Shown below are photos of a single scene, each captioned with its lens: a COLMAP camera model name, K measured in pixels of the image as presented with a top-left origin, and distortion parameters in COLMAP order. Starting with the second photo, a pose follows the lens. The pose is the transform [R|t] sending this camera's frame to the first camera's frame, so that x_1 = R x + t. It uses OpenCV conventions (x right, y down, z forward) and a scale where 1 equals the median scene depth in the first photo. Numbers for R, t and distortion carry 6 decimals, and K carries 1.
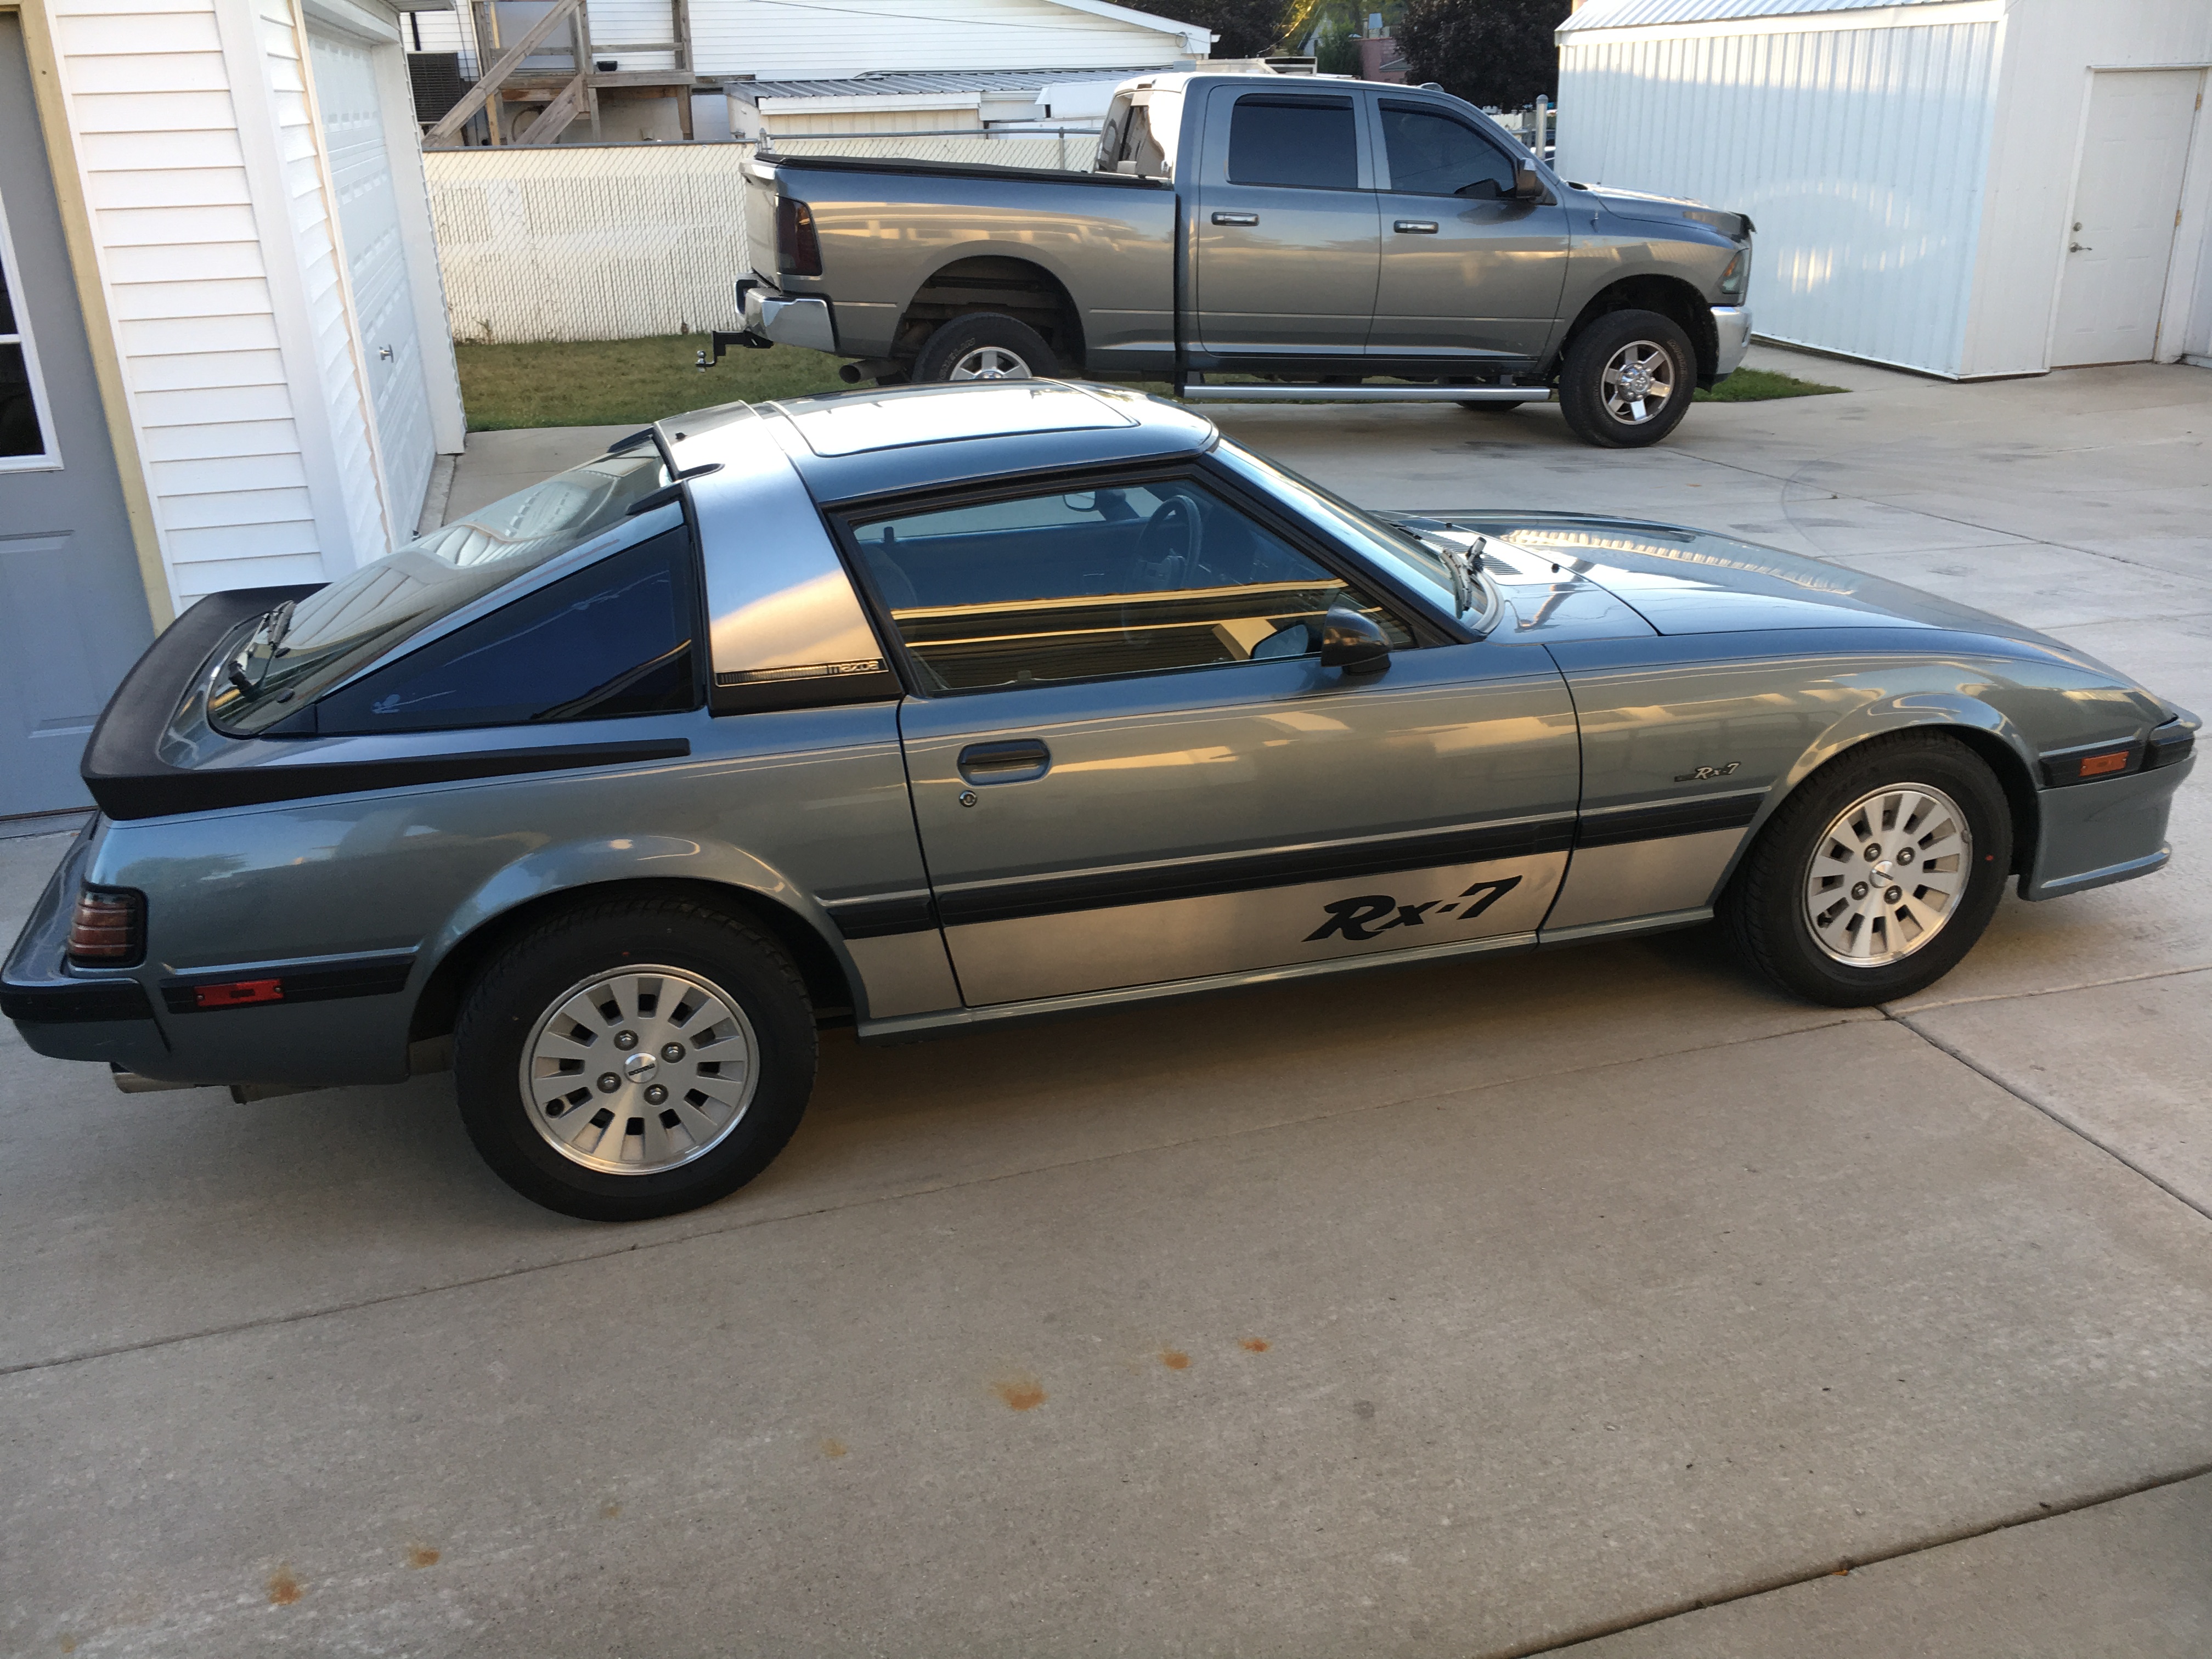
lens RADIAL K [[1887.6, 0, 1097.5], [0, 1887.6, 836.4], [0, 0, 1]] dist [0.074326, -0.094658]
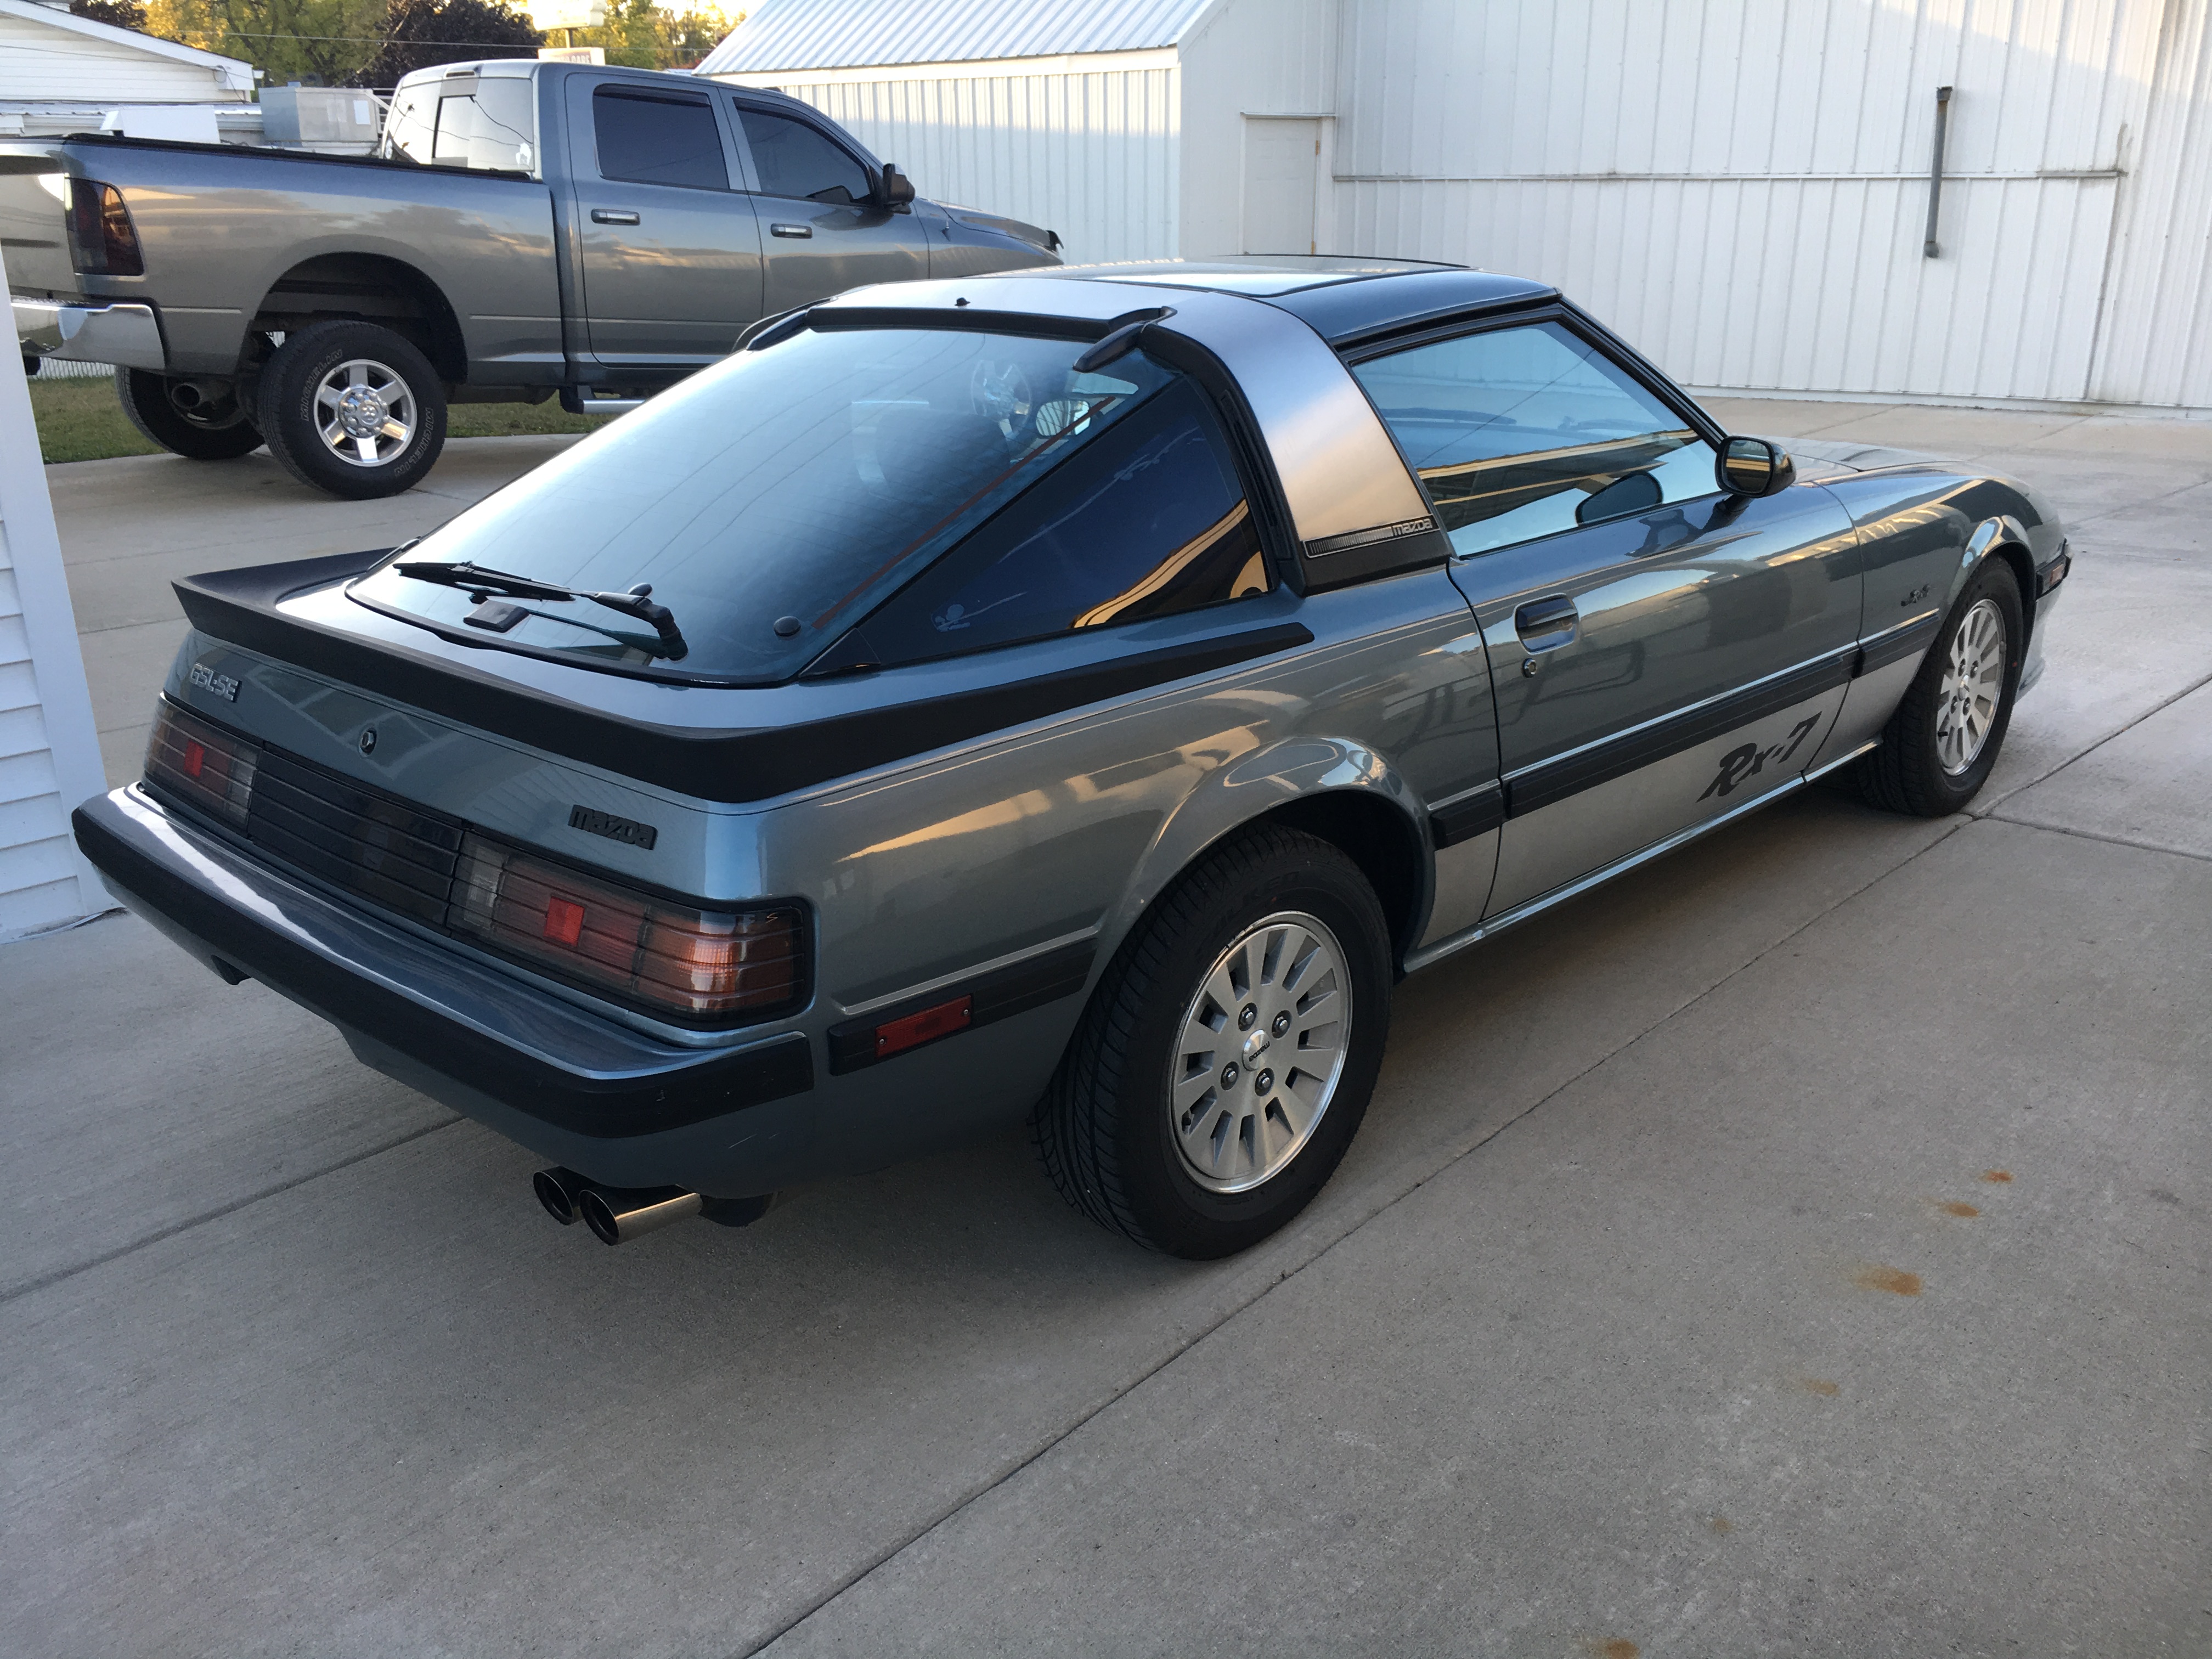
lens RADIAL K [[1887.6, 0, 1097.4], [0, 1887.6, 840.9], [0, 0, 1]] dist [0.074326, -0.094658]
pose [[0.861775, -0.149528, 0.484753, -0.222972], [0.168709, 0.985657, 0.004114, 0.007147], [-0.478416, 0.078237, 0.874641, 0.110825]]
